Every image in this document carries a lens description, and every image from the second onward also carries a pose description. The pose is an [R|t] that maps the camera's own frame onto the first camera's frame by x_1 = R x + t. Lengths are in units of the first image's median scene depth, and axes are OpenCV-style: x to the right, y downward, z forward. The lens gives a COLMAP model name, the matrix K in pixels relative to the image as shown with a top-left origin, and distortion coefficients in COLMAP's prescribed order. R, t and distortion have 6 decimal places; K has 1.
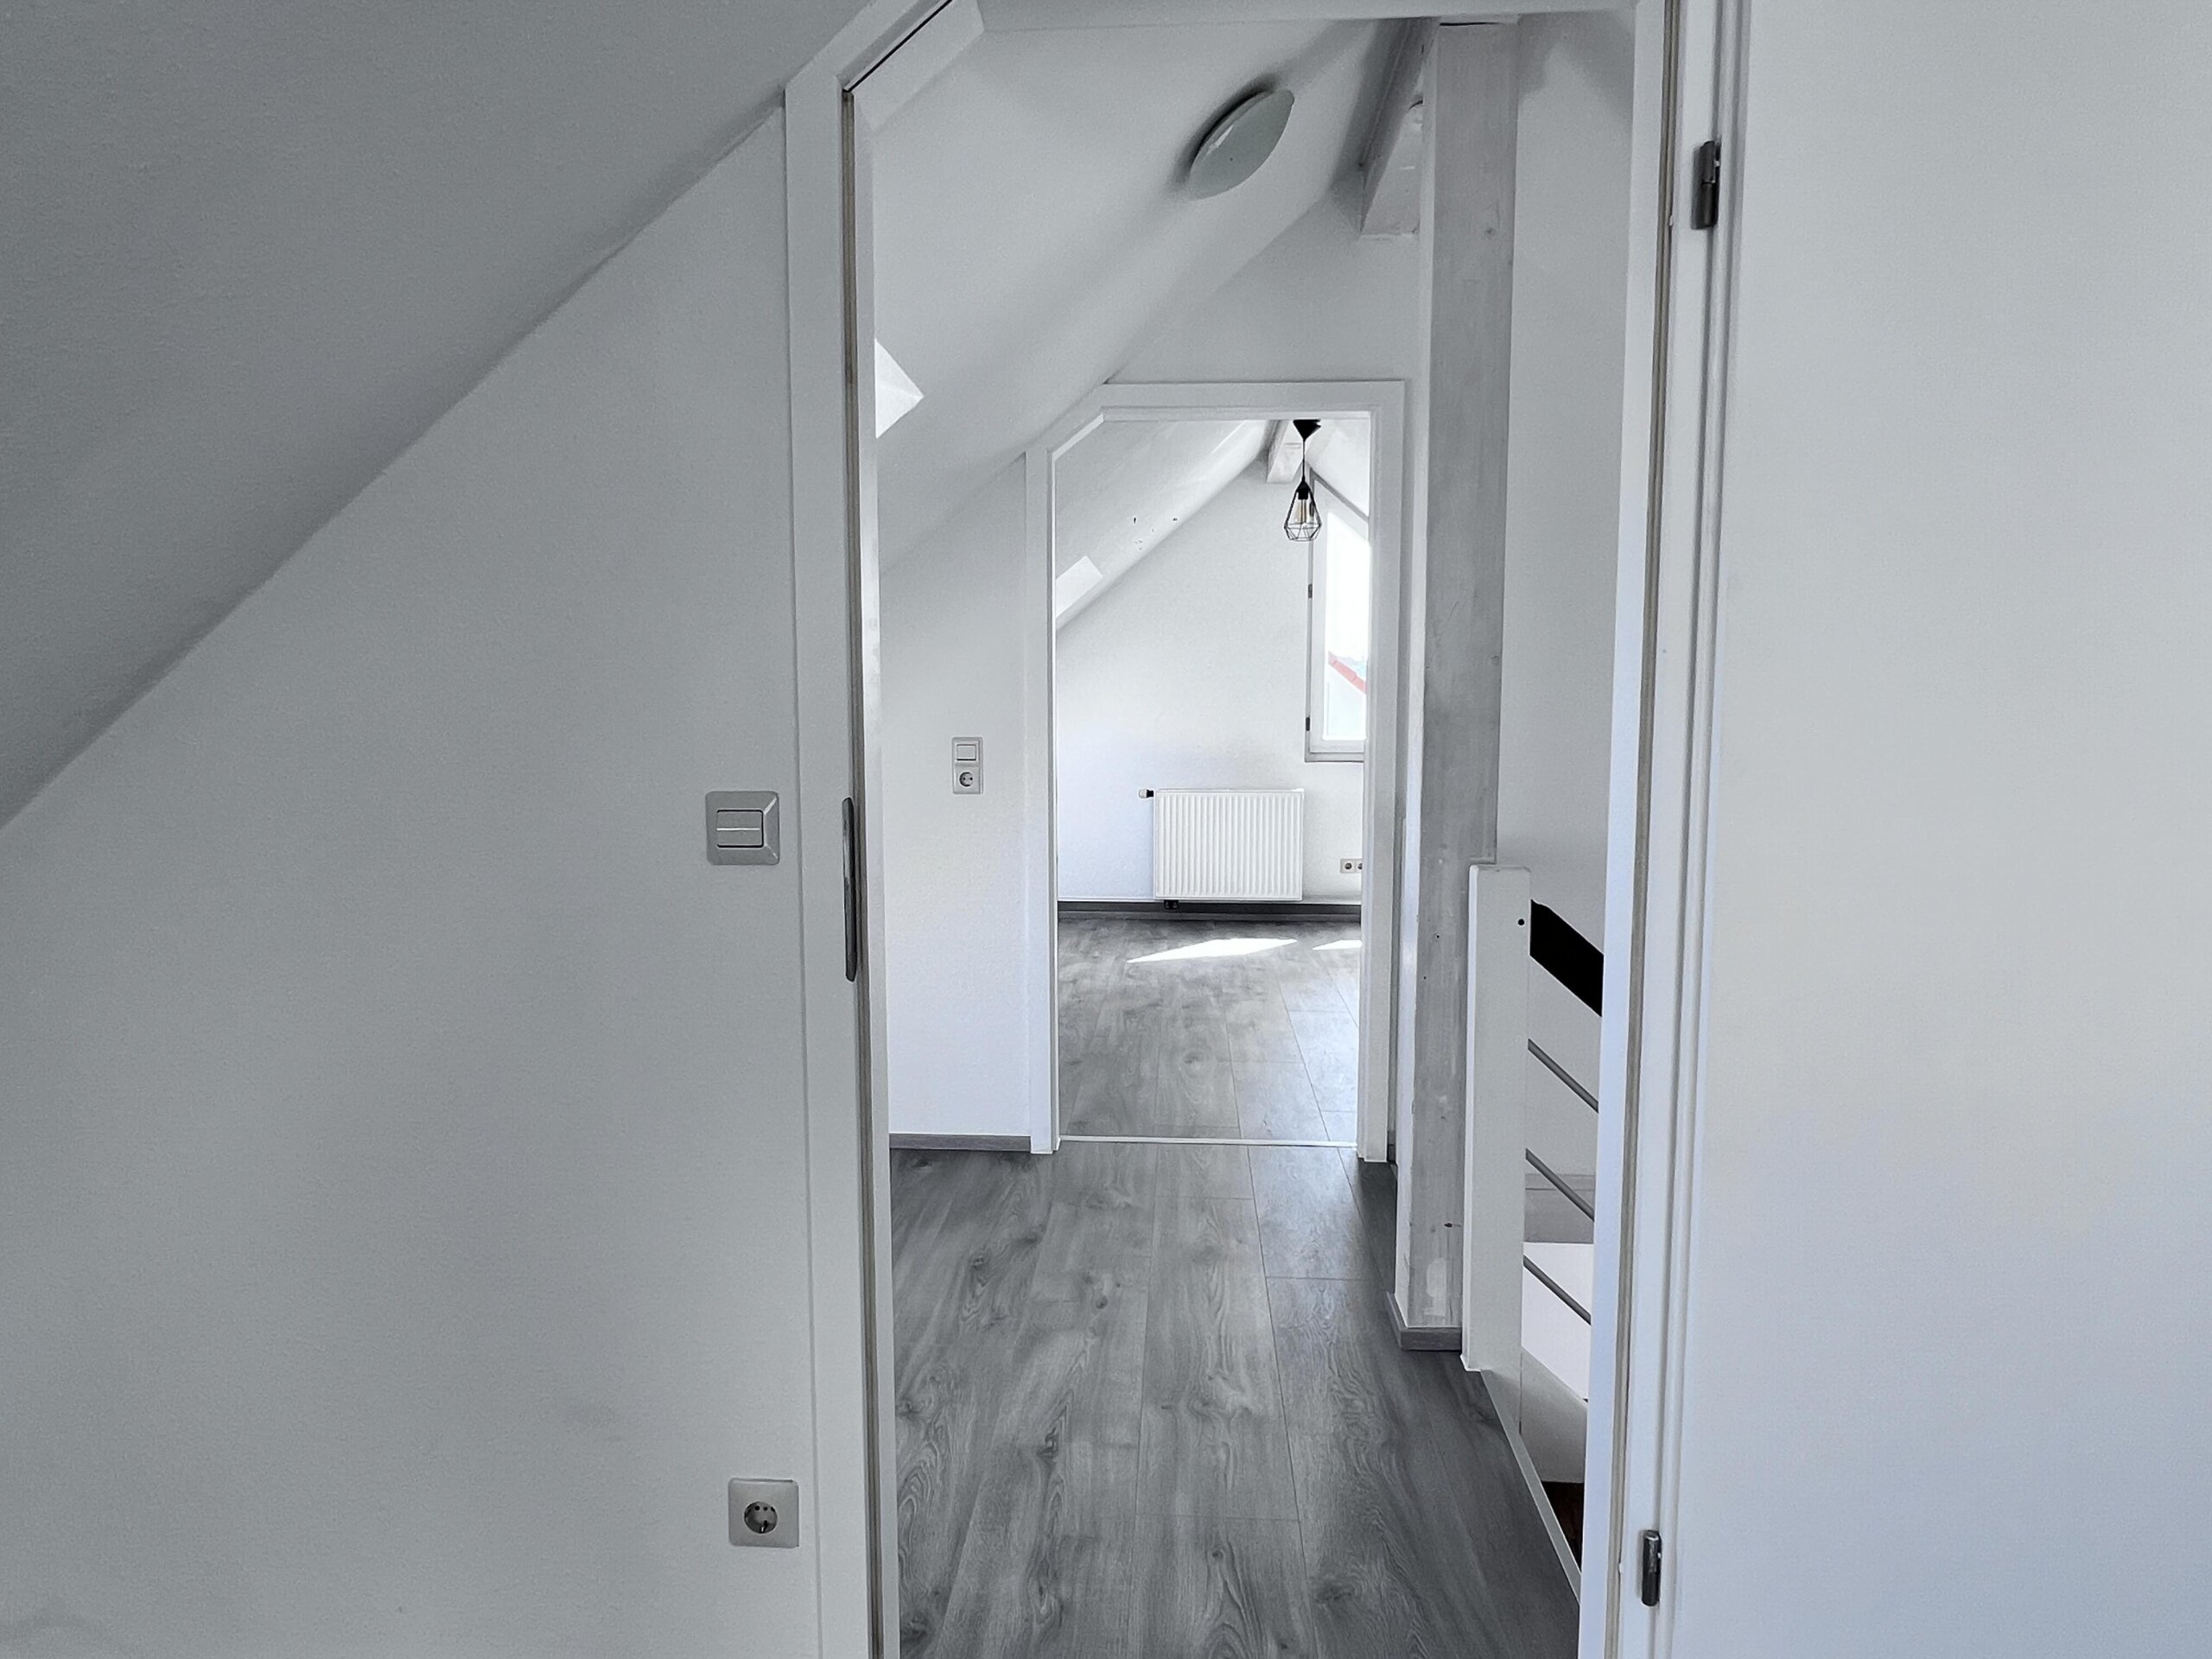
lens RADIAL K [[1294.7, 0, 1101.5], [0, 1294.7, 830.6], [0, 0, 1]] dist [0.000128, -0.000067]
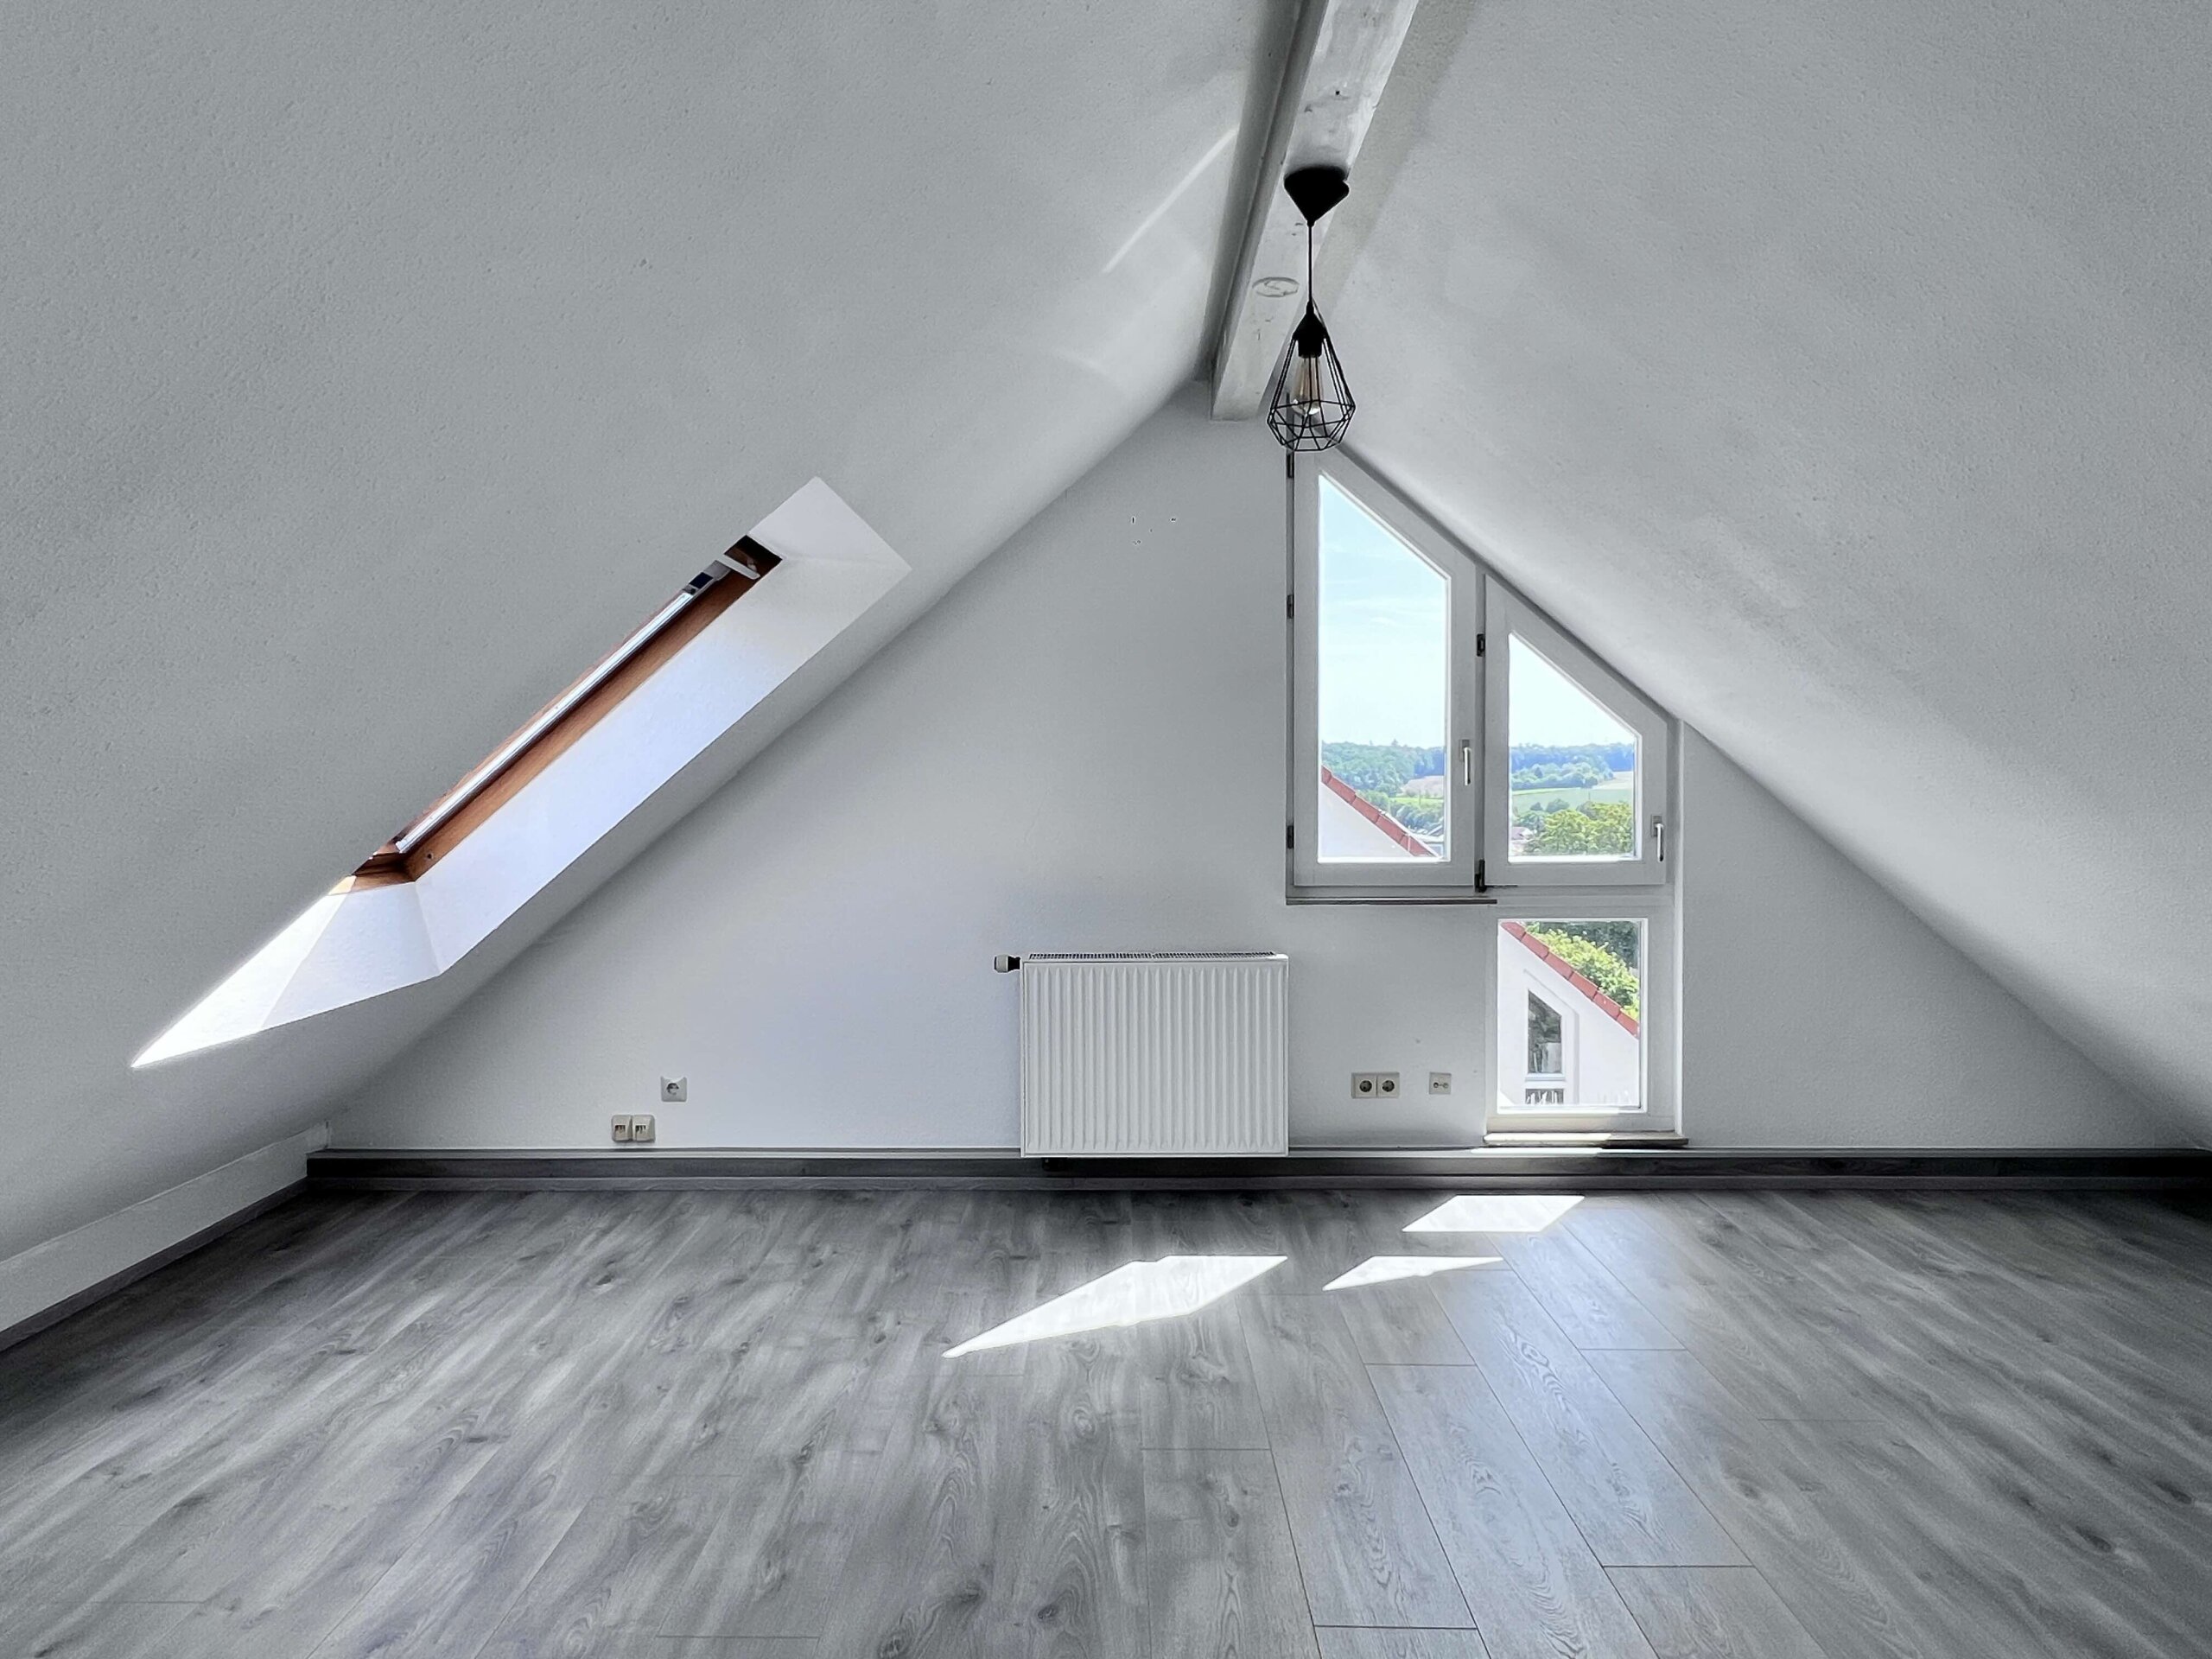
lens RADIAL K [[1294.7, 0, 1107.2], [0, 1294.7, 822.4], [0, 0, 1]] dist [0.000128, -0.000067]
pose [[0.998135, -0.008332, 0.060466, 0.045181], [0.012467, 0.997584, -0.068337, -0.051789], [-0.059751, 0.068964, 0.995828, 0.445550]]
